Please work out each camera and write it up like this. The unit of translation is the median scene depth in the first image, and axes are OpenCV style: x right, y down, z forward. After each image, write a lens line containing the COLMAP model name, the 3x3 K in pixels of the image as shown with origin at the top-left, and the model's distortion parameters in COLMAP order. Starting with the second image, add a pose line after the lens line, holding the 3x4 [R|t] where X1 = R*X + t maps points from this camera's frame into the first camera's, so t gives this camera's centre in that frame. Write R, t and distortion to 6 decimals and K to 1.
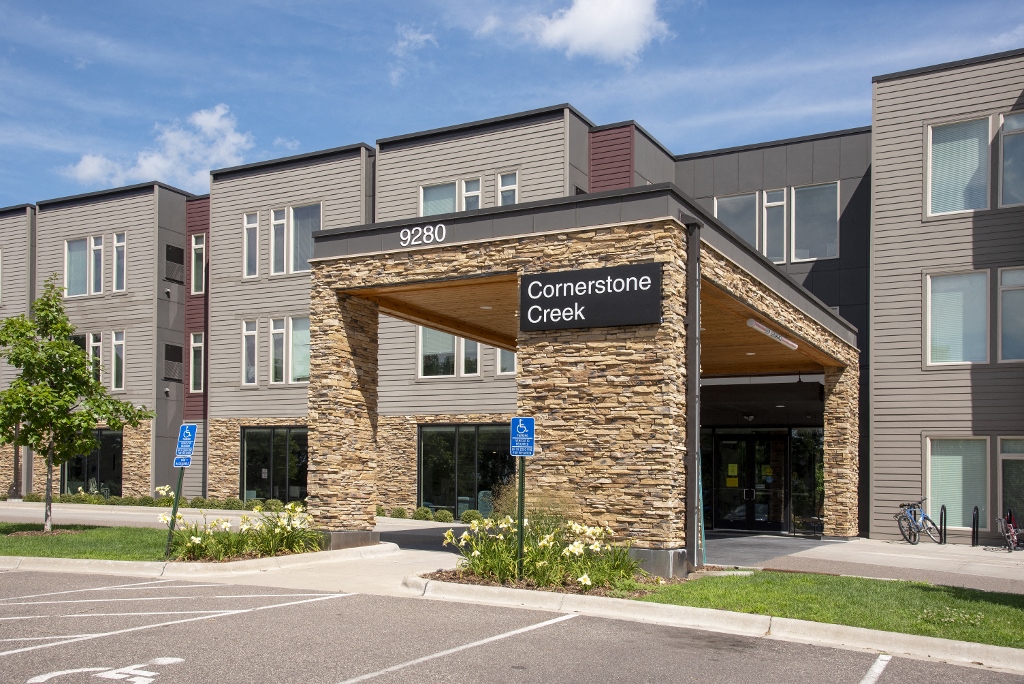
lens RADIAL K [[974.5, 0, 512.3], [0, 974.5, 352.3], [0, 0, 1]] dist [0.040284, 0.000000]
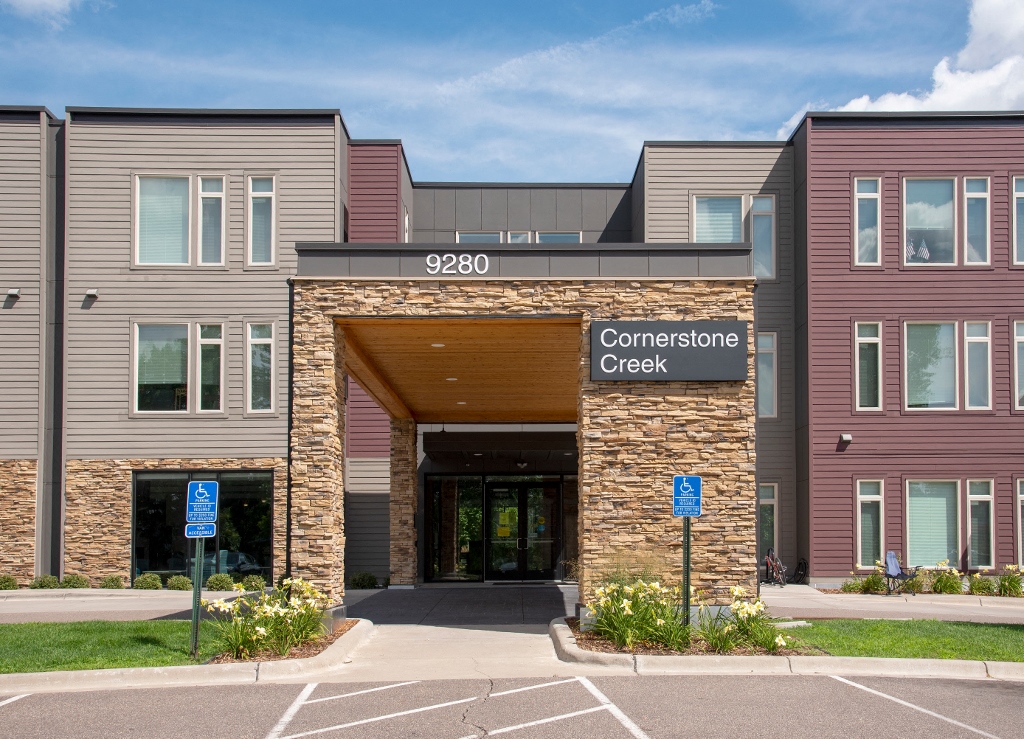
lens RADIAL K [[1069.2, 0, 512.1], [0, 1069.2, 367.0], [0, 0, 1]] dist [0.039523, 0.000000]
pose [[0.855810, 0.050160, 0.514853, -0.569604], [-0.043380, 0.998741, -0.025195, -0.005210], [-0.515468, -0.000772, 0.856908, 0.154897]]
